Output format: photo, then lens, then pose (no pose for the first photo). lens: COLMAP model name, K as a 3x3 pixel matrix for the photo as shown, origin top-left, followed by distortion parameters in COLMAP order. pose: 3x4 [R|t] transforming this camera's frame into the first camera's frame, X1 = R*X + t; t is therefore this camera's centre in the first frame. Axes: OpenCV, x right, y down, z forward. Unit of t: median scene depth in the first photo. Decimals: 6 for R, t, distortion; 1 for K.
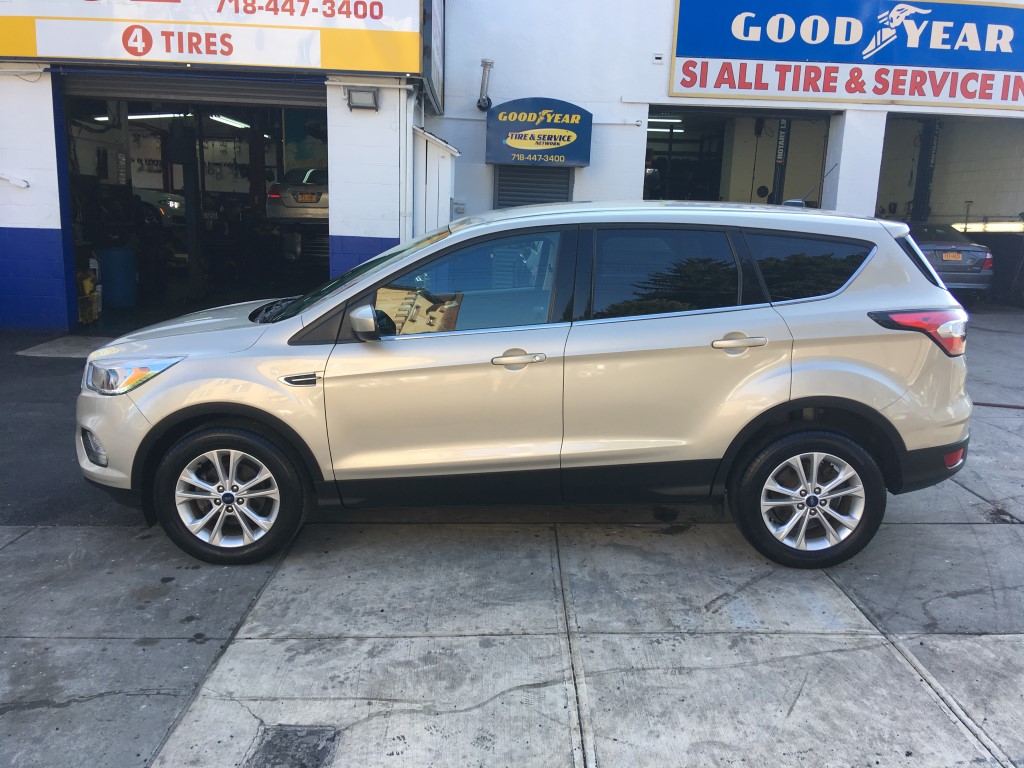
lens RADIAL K [[863.8, 0, 509.9], [0, 863.8, 379.9], [0, 0, 1]] dist [0.111379, -0.170618]
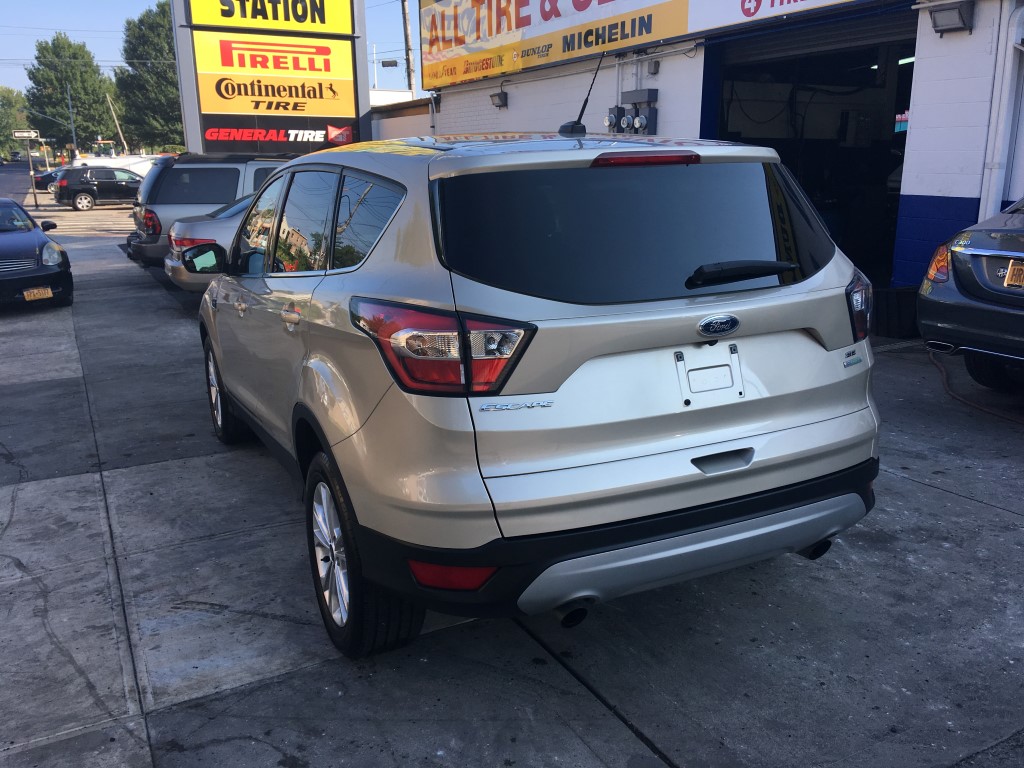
lens RADIAL K [[863.8, 0, 503.9], [0, 863.8, 379.3], [0, 0, 1]] dist [0.111379, -0.170618]
pose [[0.430960, 0.184945, -0.883215, 1.132000], [-0.156744, 0.979235, 0.128568, -0.126692], [0.888653, 0.083031, 0.451000, 0.890200]]
